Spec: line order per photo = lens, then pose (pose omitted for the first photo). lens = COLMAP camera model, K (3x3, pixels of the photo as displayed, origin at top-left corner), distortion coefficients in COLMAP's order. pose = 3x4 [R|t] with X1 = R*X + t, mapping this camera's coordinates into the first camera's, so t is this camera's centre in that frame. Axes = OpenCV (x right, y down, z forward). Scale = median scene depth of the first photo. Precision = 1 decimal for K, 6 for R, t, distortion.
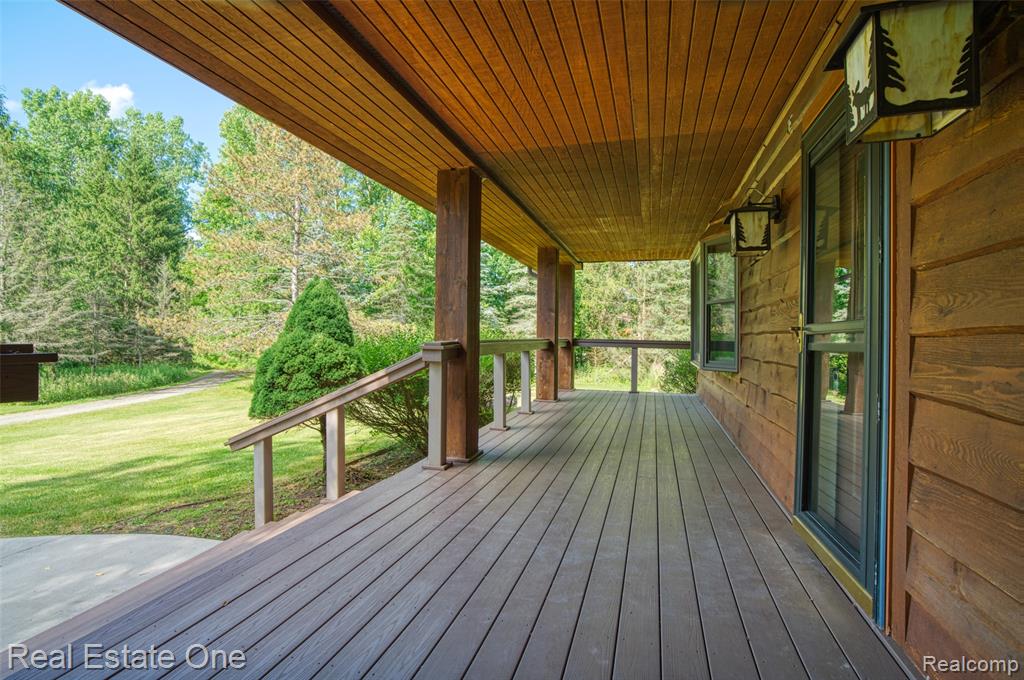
lens RADIAL K [[516.1, 0, 505.3], [0, 516.1, 335.5], [0, 0, 1]] dist [-0.063864, 0.034824]
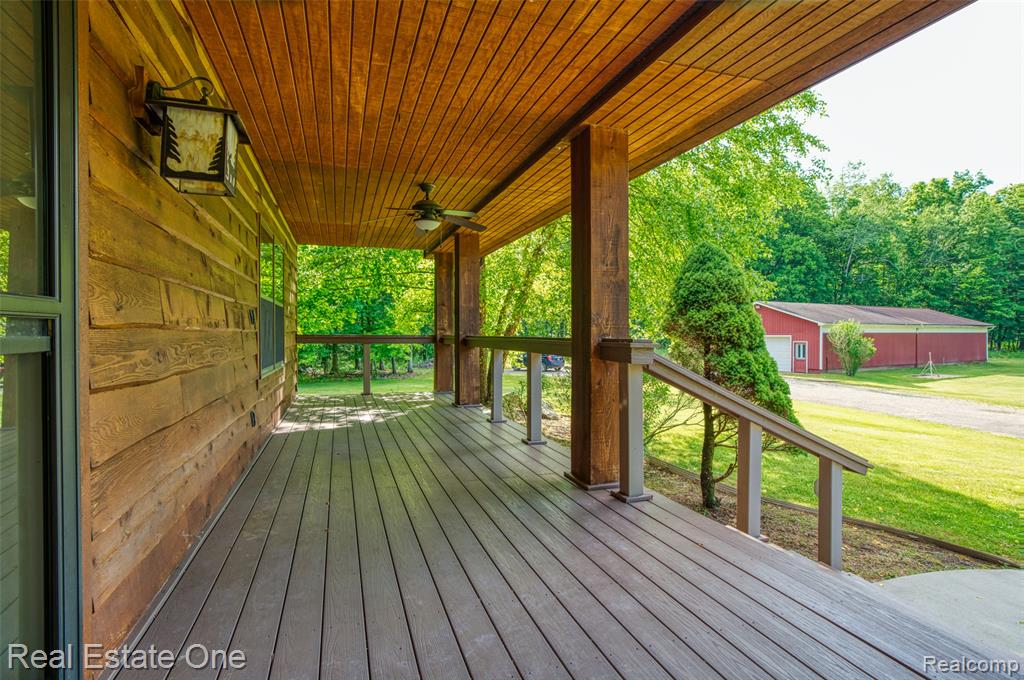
lens RADIAL K [[516.1, 0, 505.3], [0, 516.1, 335.5], [0, 0, 1]] dist [-0.063864, 0.034824]
pose [[-0.831162, -0.008484, -0.555966, 0.207319], [-0.007393, 0.999964, -0.004206, 0.004013], [0.555982, 0.000615, -0.831194, 0.644633]]
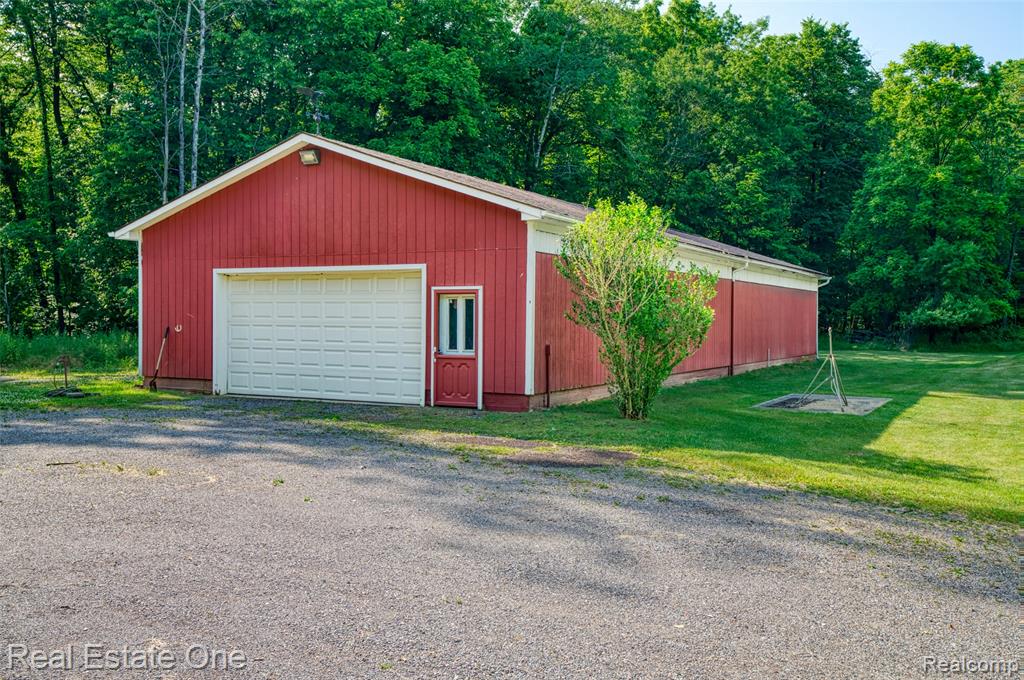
lens RADIAL K [[999.9, 0, 512.0], [0, 999.9, 340.0], [0, 0, 1]] dist [0.003252, 0.001554]
pose [[-0.368731, 0.007577, -0.929505, -3.741856], [-0.007824, 0.999906, 0.011255, 0.170284], [0.929503, 0.011422, -0.368637, -1.369447]]
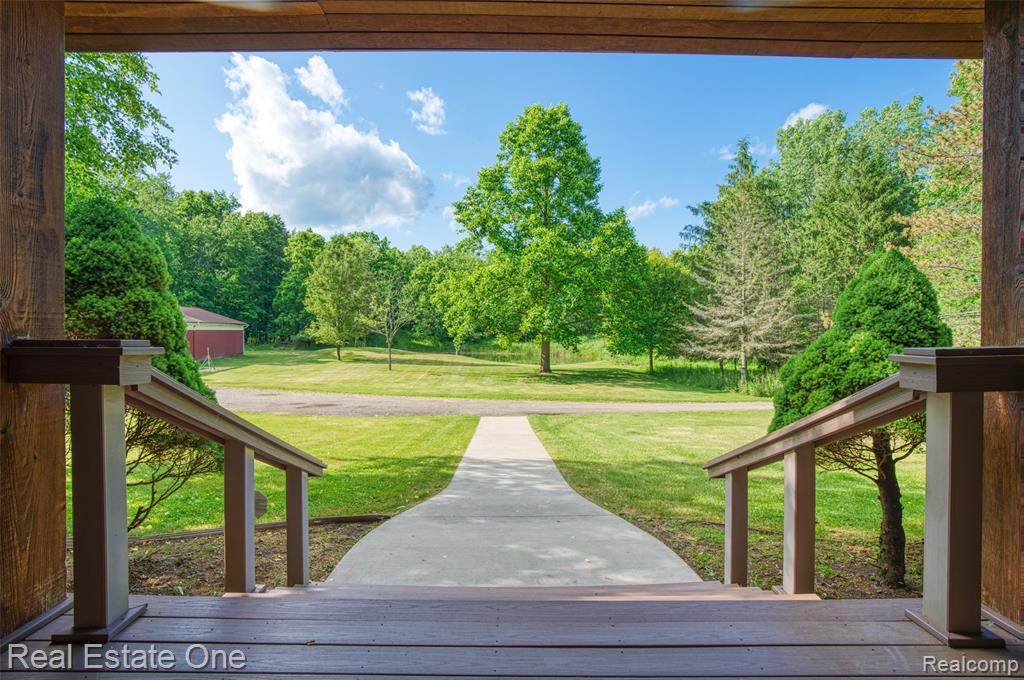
lens RADIAL K [[516.1, 0, 505.3], [0, 516.1, 335.5], [0, 0, 1]] dist [-0.063864, 0.034824]
pose [[0.275322, -0.003304, -0.961346, 0.134340], [-0.000422, 0.999994, -0.003557, 0.002452], [0.961352, 0.001385, 0.275319, 0.389565]]
